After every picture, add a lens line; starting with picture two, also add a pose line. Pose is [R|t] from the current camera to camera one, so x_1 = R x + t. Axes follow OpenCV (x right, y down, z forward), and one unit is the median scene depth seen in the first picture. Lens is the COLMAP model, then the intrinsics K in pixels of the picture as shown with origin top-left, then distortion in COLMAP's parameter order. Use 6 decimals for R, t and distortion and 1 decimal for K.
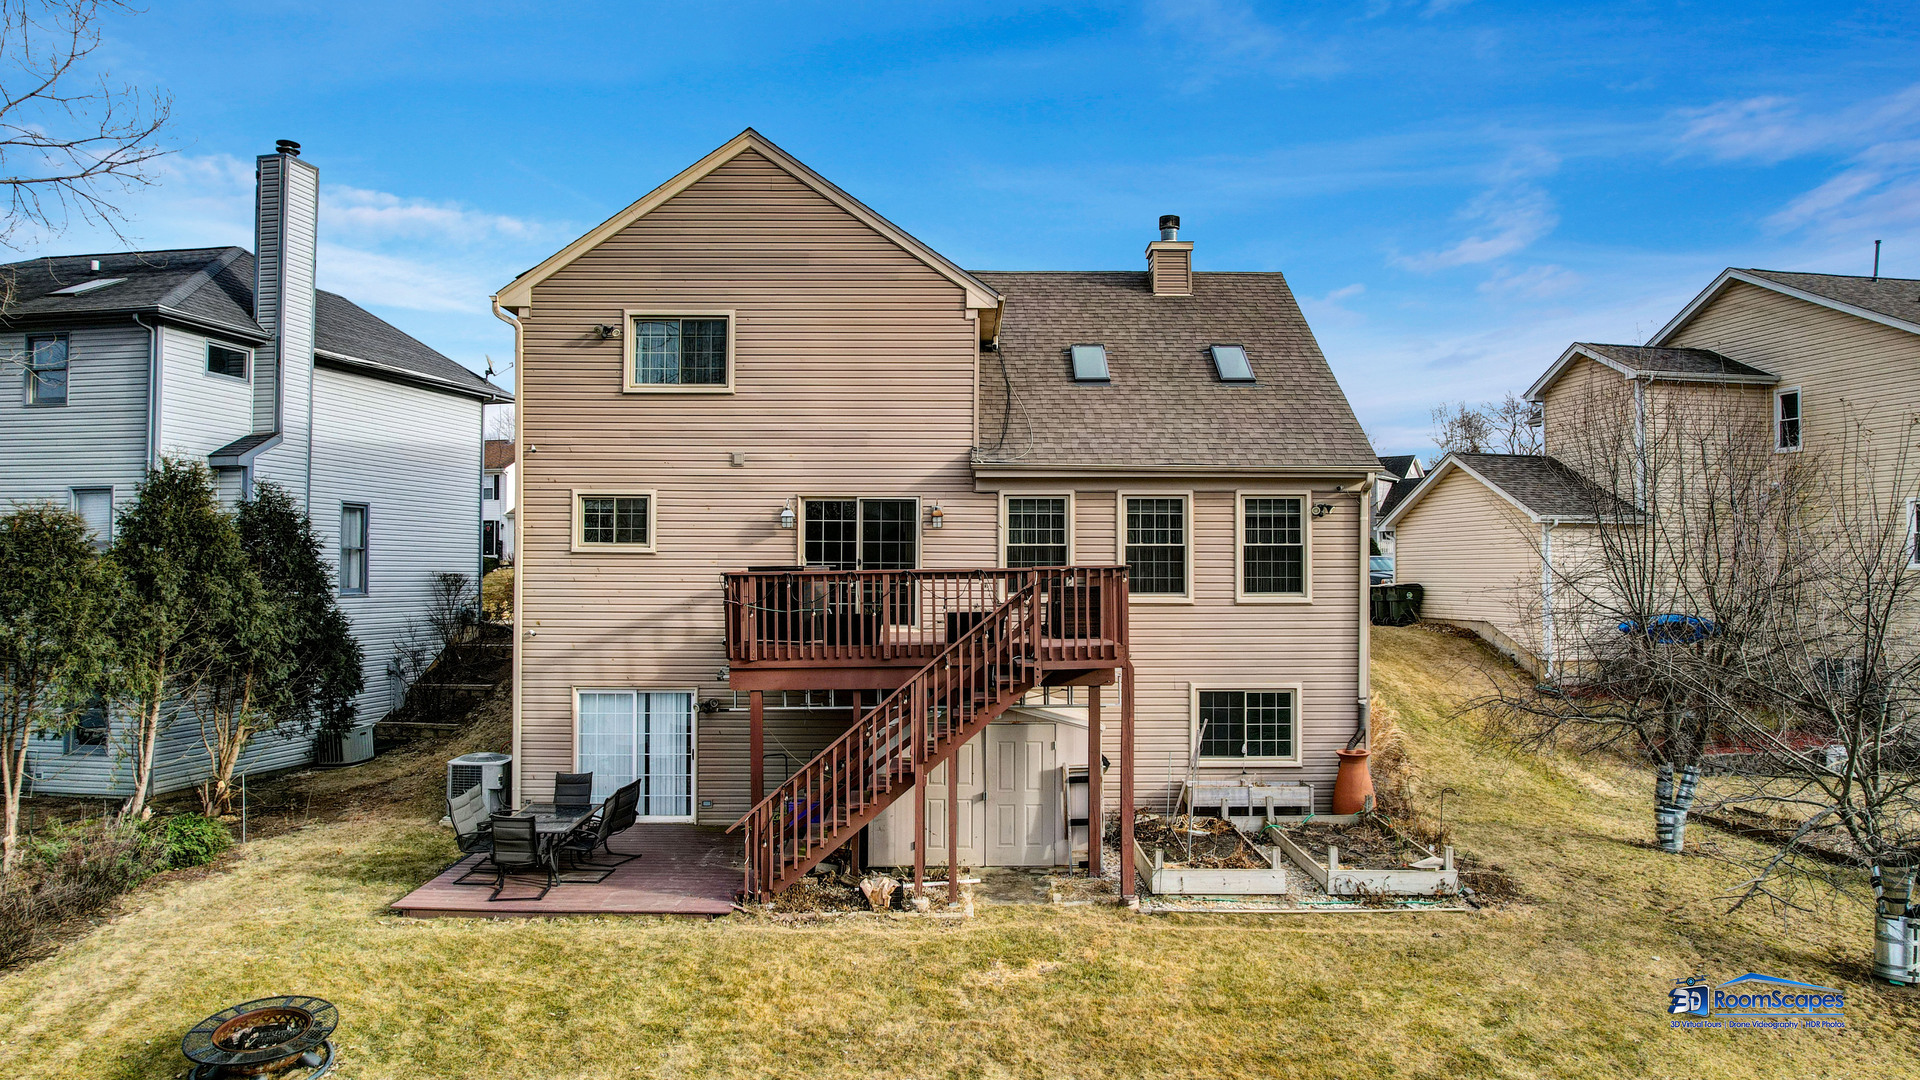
lens RADIAL K [[1230.6, 0, 969.1], [0, 1230.6, 532.9], [0, 0, 1]] dist [-0.067708, 0.054374]
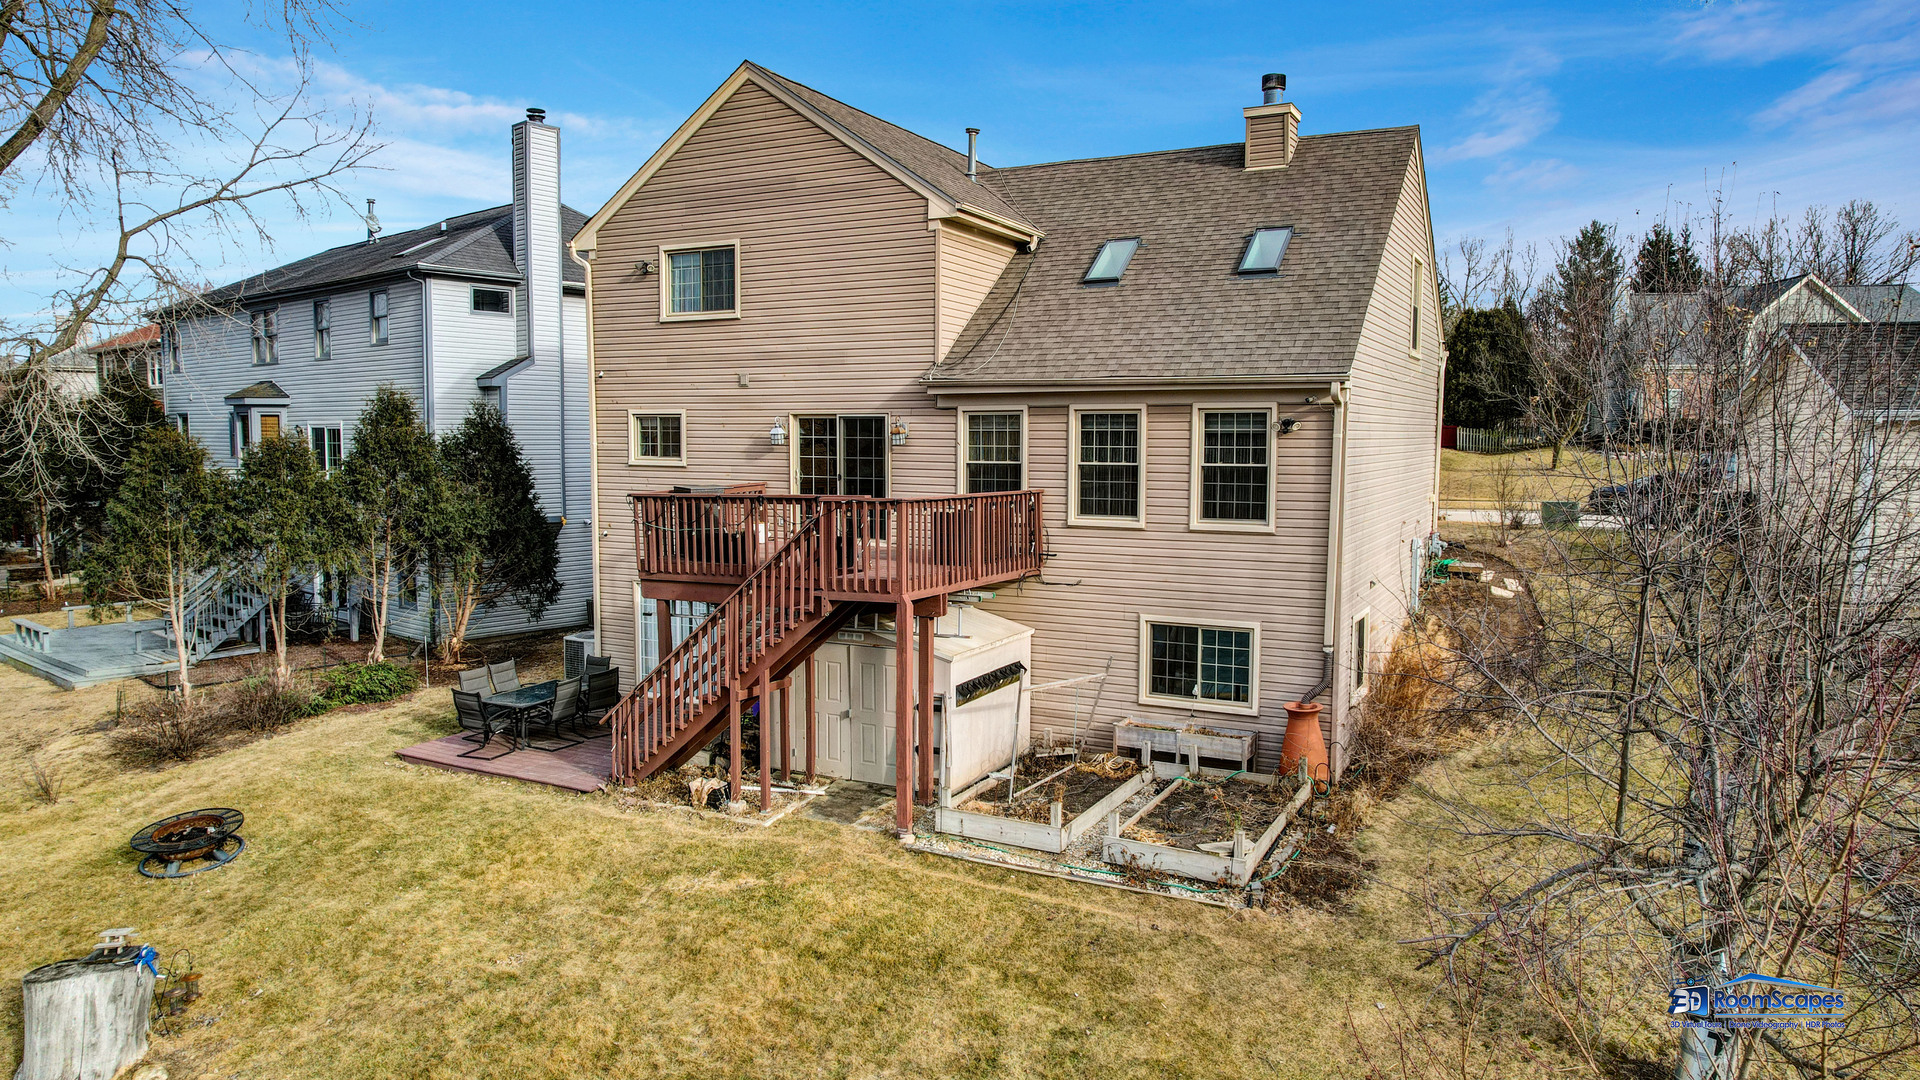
lens RADIAL K [[1230.6, 0, 968.7], [0, 1230.6, 538.0], [0, 0, 1]] dist [-0.067708, 0.054374]
pose [[0.883477, 0.039578, -0.466800, 0.493473], [0.013999, 0.993750, 0.110751, -0.038617], [0.468265, -0.104381, 0.877401, 0.133433]]
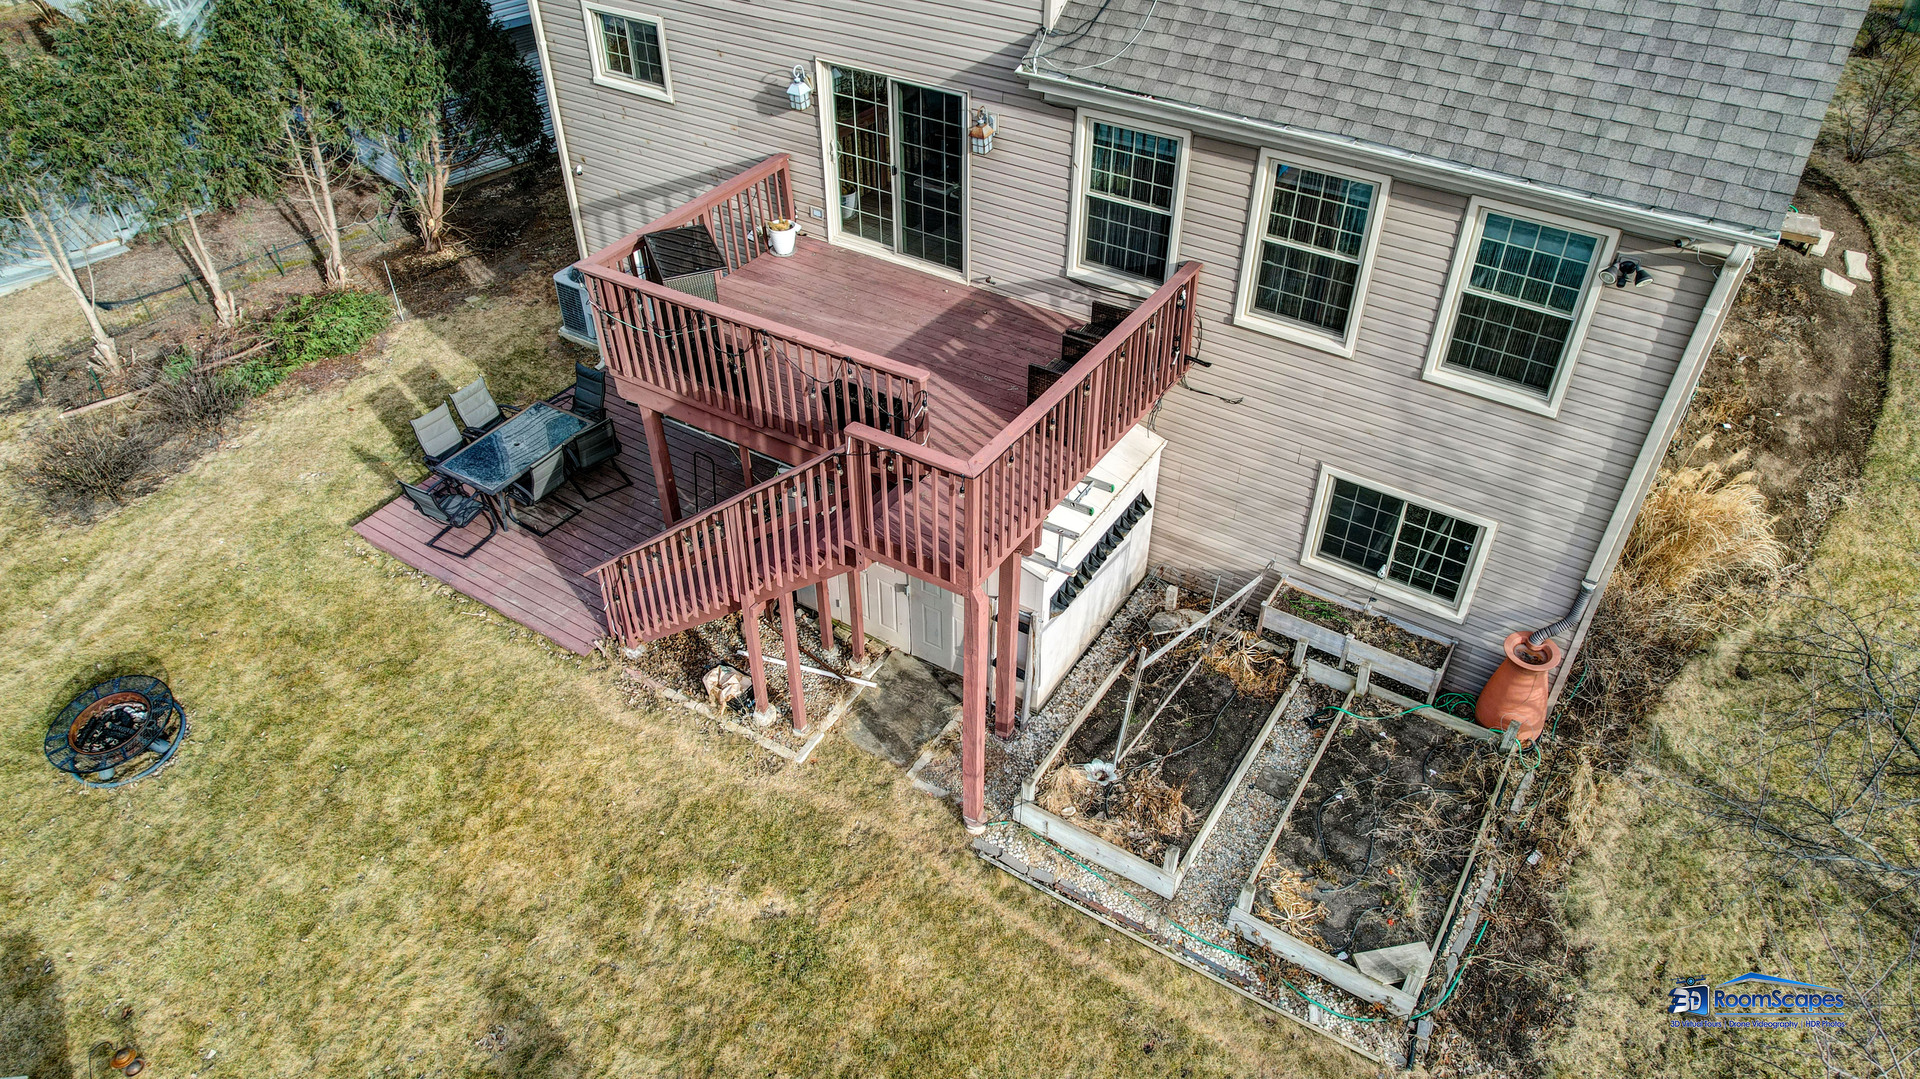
lens RADIAL K [[1230.6, 0, 969.0], [0, 1230.6, 541.4], [0, 0, 1]] dist [-0.067708, 0.054374]
pose [[0.839327, 0.344388, -0.420627, 0.307088], [0.016432, 0.757317, 0.652841, -0.266449], [0.543378, -0.554859, 0.629977, 0.471490]]
